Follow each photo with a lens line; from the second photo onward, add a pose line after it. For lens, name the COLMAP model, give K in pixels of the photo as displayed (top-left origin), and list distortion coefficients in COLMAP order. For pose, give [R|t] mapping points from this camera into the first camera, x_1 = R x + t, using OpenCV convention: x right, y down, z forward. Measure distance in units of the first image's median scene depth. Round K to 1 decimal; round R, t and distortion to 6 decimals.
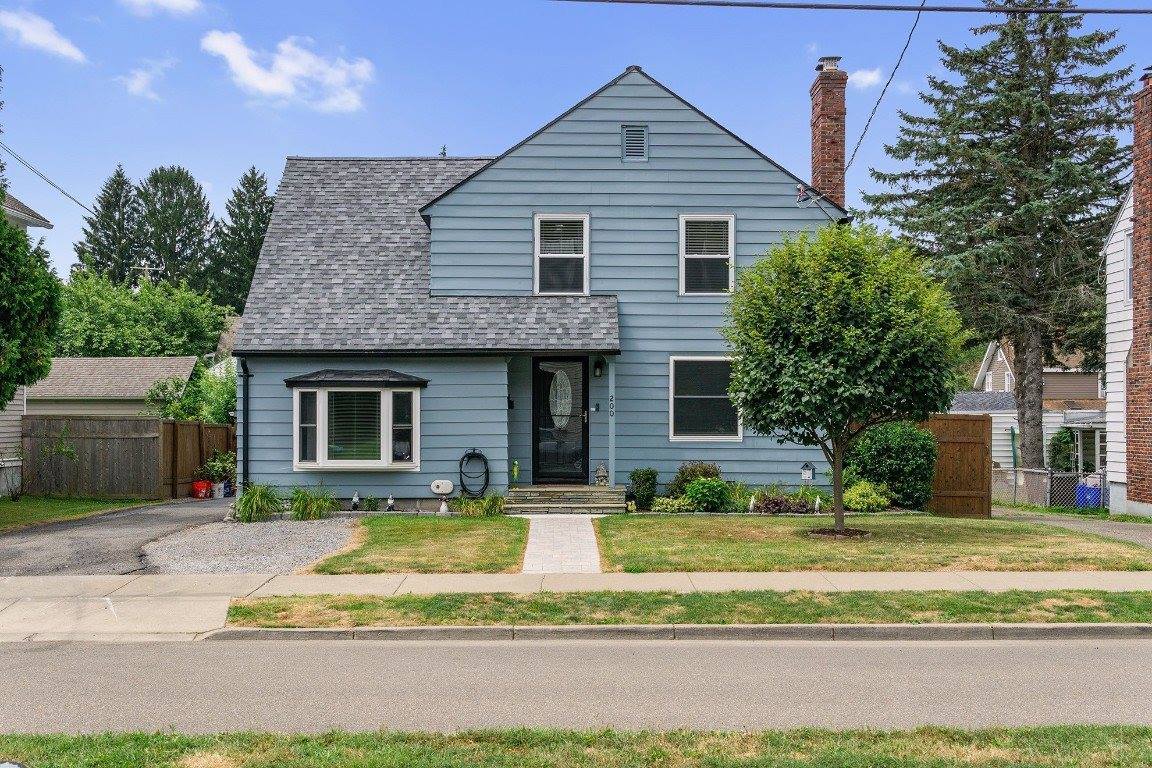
lens RADIAL K [[1504.8, 0, 576.0], [0, 1504.8, 384.0], [0, 0, 1]] dist [-0.000507, -0.004151]
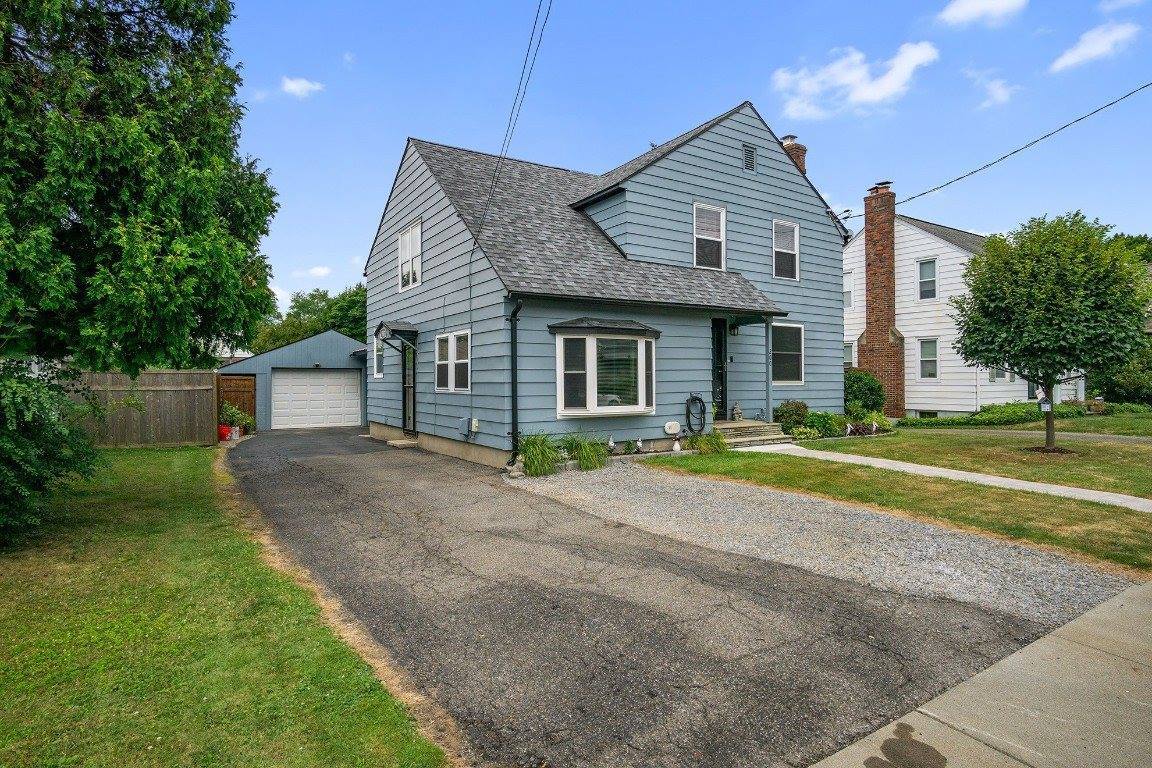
lens RADIAL K [[615.7, 0, 577.3], [0, 615.7, 375.6], [0, 0, 1]] dist [-0.039609, -0.000184]
pose [[0.857618, -0.000994, 0.514287, -0.383709], [-0.005667, 0.999919, 0.011384, 0.025027], [-0.514257, -0.012678, 0.857543, 0.647460]]
